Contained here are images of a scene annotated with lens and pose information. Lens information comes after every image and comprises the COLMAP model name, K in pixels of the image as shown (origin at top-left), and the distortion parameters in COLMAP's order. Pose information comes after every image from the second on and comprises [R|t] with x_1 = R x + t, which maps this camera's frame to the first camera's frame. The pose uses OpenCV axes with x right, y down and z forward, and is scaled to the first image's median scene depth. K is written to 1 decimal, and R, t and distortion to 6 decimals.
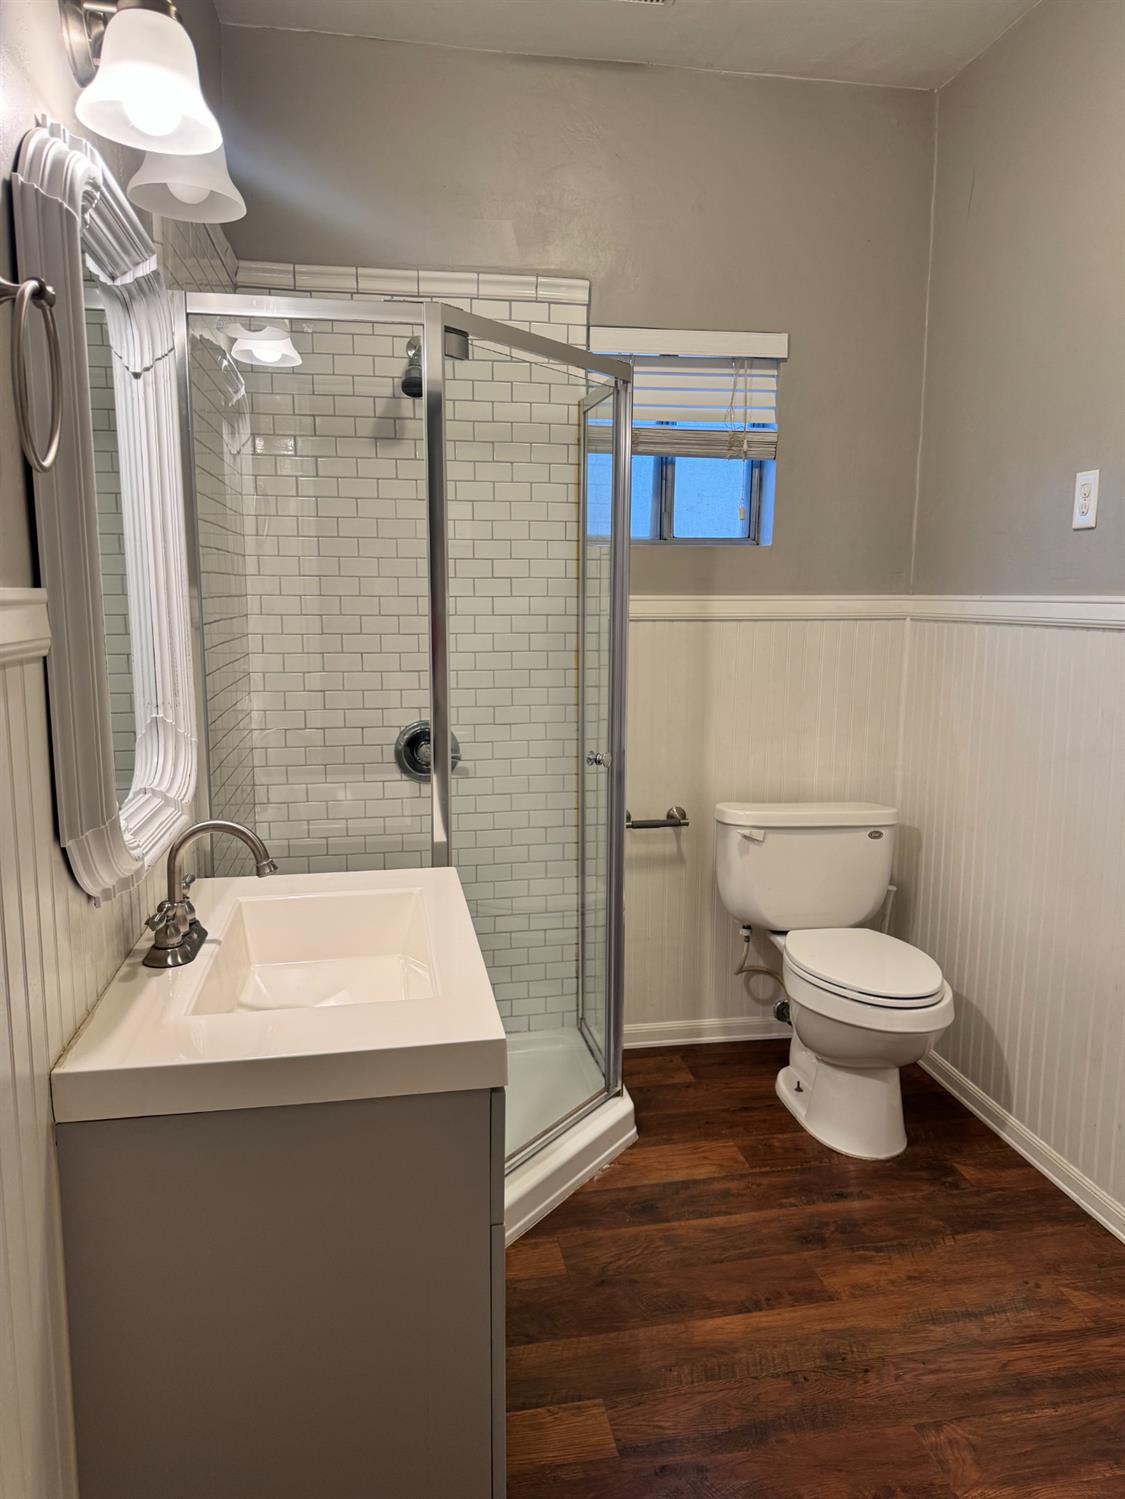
lens RADIAL K [[1059.1, 0, 565.7], [0, 1059.1, 760.3], [0, 0, 1]] dist [0.071173, -0.094788]
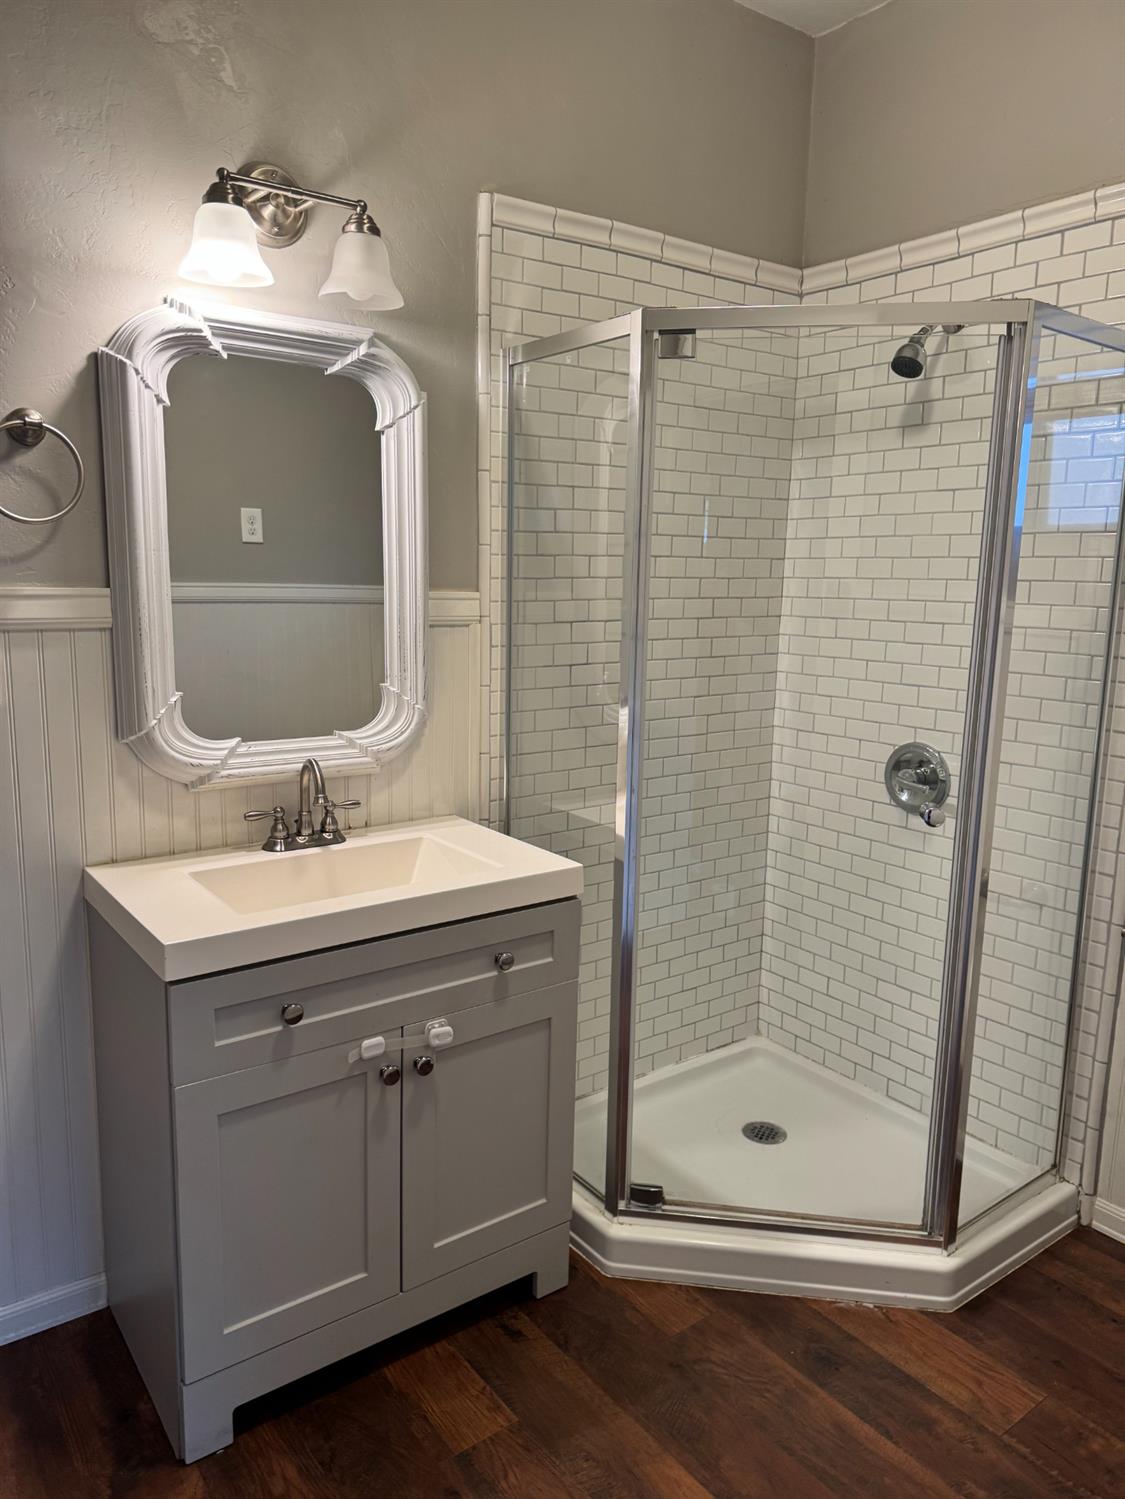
lens RADIAL K [[1057.7, 0, 560.8], [0, 1057.7, 753.7], [0, 0, 1]] dist [0.085054, -0.098694]
pose [[0.440412, 0.160235, -0.883381, 0.638287], [-0.156168, 0.982617, 0.100377, -0.085902], [0.884109, 0.093748, 0.457780, 0.405363]]
